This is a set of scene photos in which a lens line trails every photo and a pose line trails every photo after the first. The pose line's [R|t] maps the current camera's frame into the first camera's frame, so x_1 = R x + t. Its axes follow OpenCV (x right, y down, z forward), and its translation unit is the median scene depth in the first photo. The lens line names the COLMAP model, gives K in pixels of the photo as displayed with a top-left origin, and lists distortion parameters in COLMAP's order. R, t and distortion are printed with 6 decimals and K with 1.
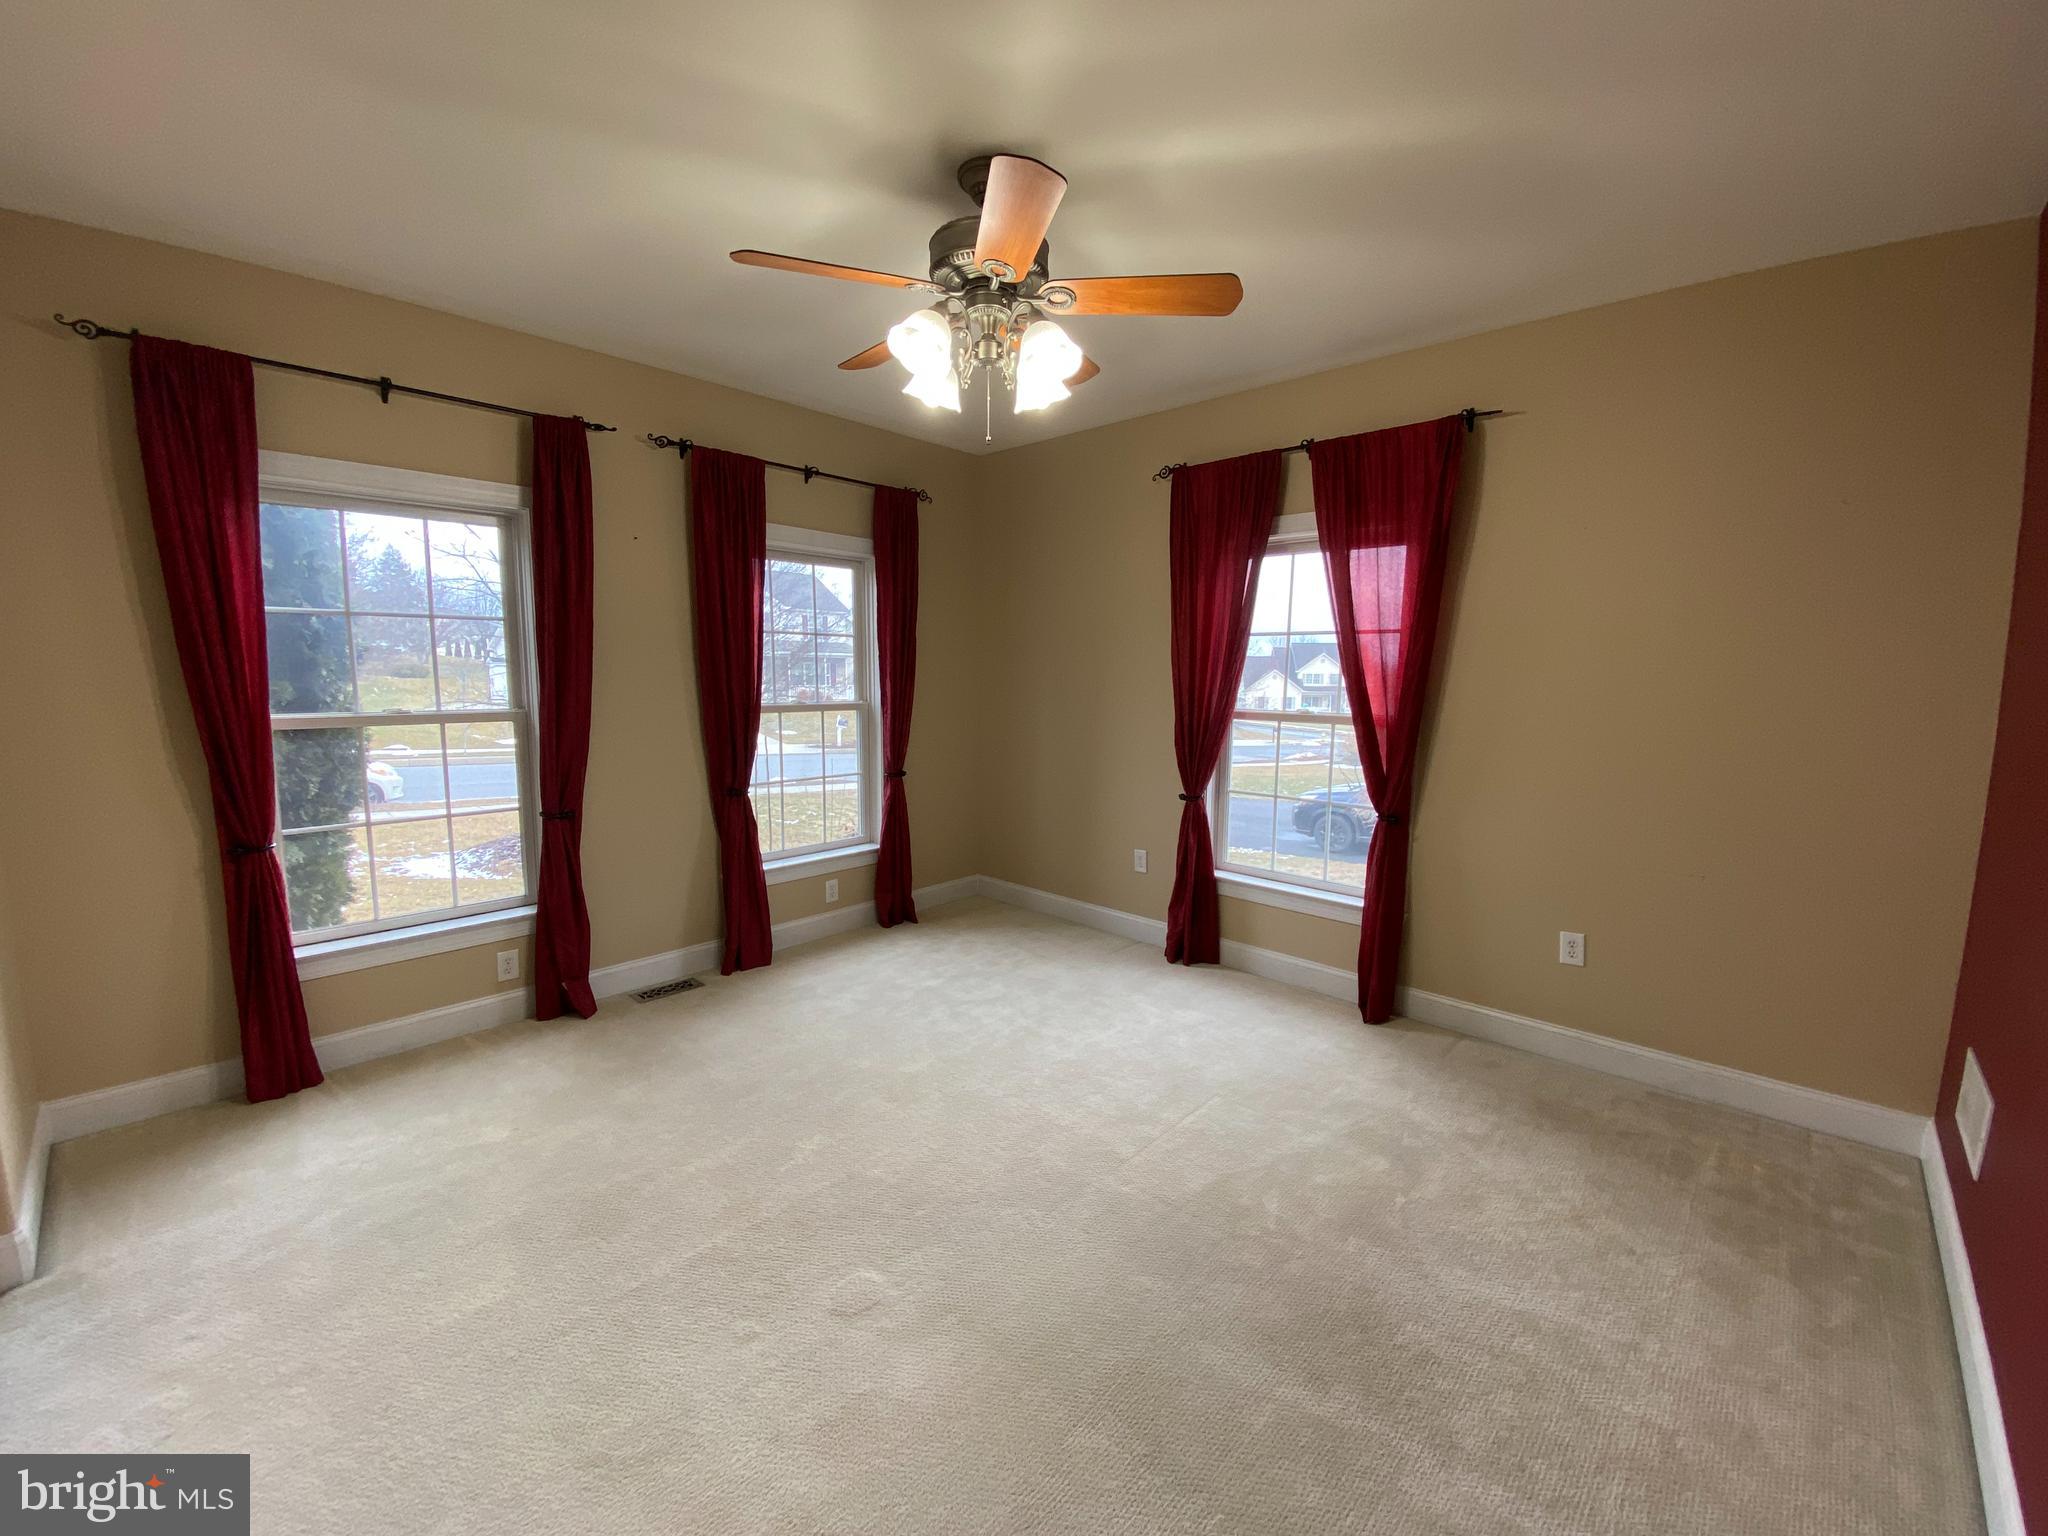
lens RADIAL K [[840.1, 0, 1026.6], [0, 840.1, 765.7], [0, 0, 1]] dist [0.025143, -0.018755]
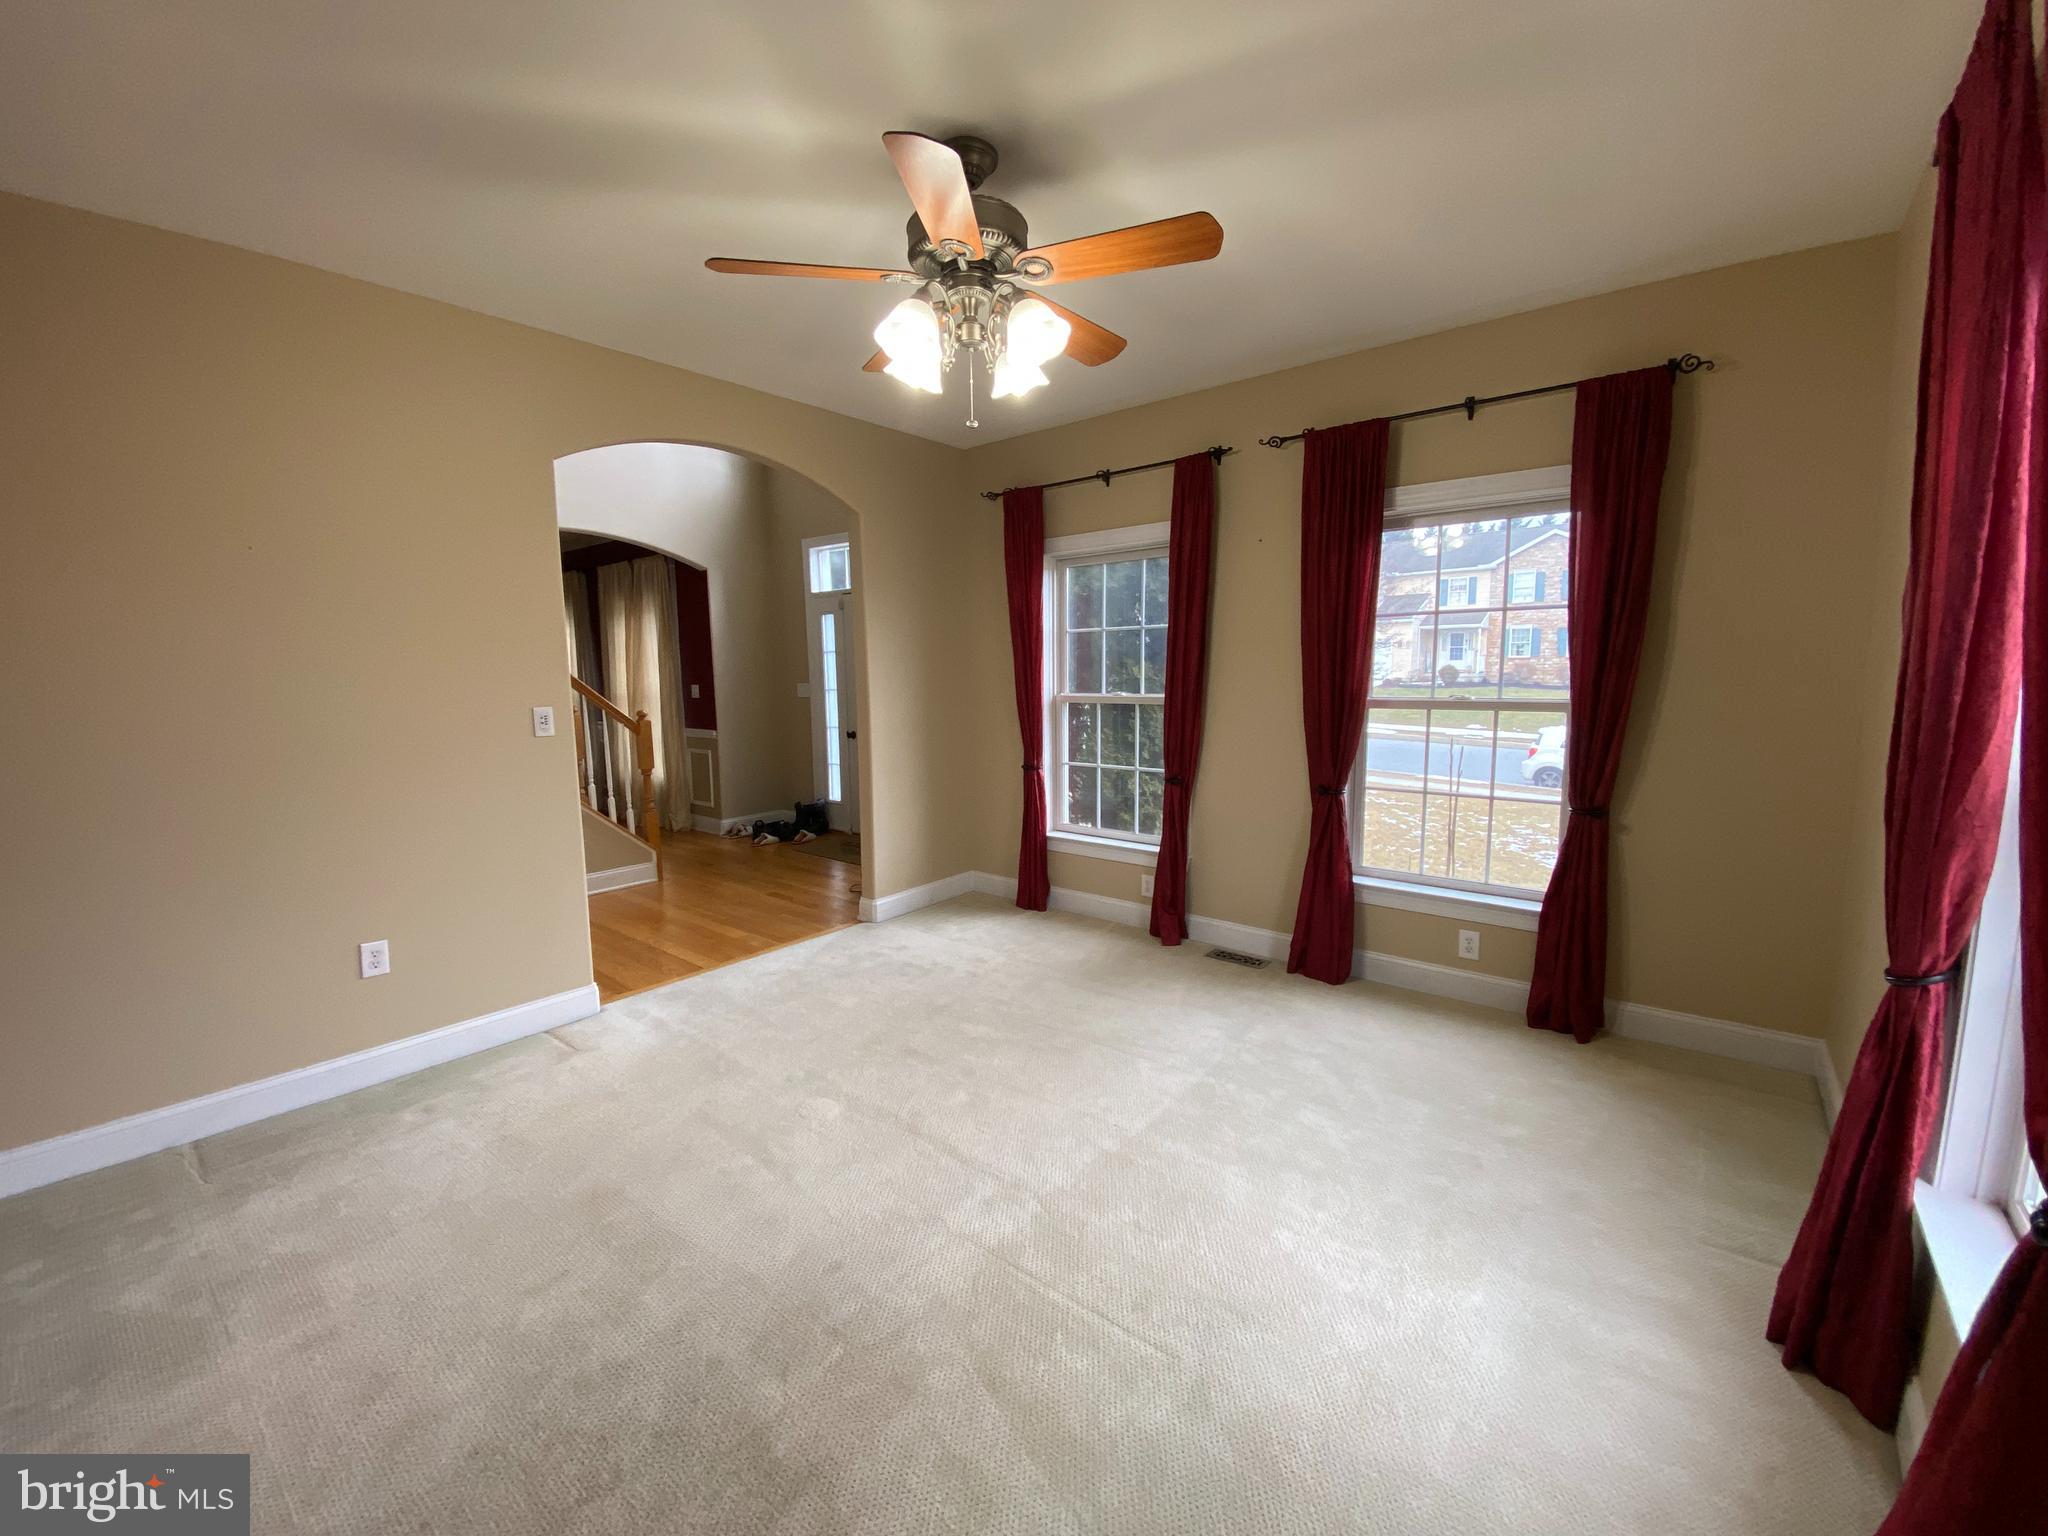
lens RADIAL K [[840.1, 0, 1026.6], [0, 840.1, 765.7], [0, 0, 1]] dist [0.025143, -0.018755]
pose [[0.042527, 0.115873, -0.992353, 0.604080], [-0.099712, 0.988785, 0.111184, -0.071629], [0.994107, 0.094221, 0.053604, 0.647290]]
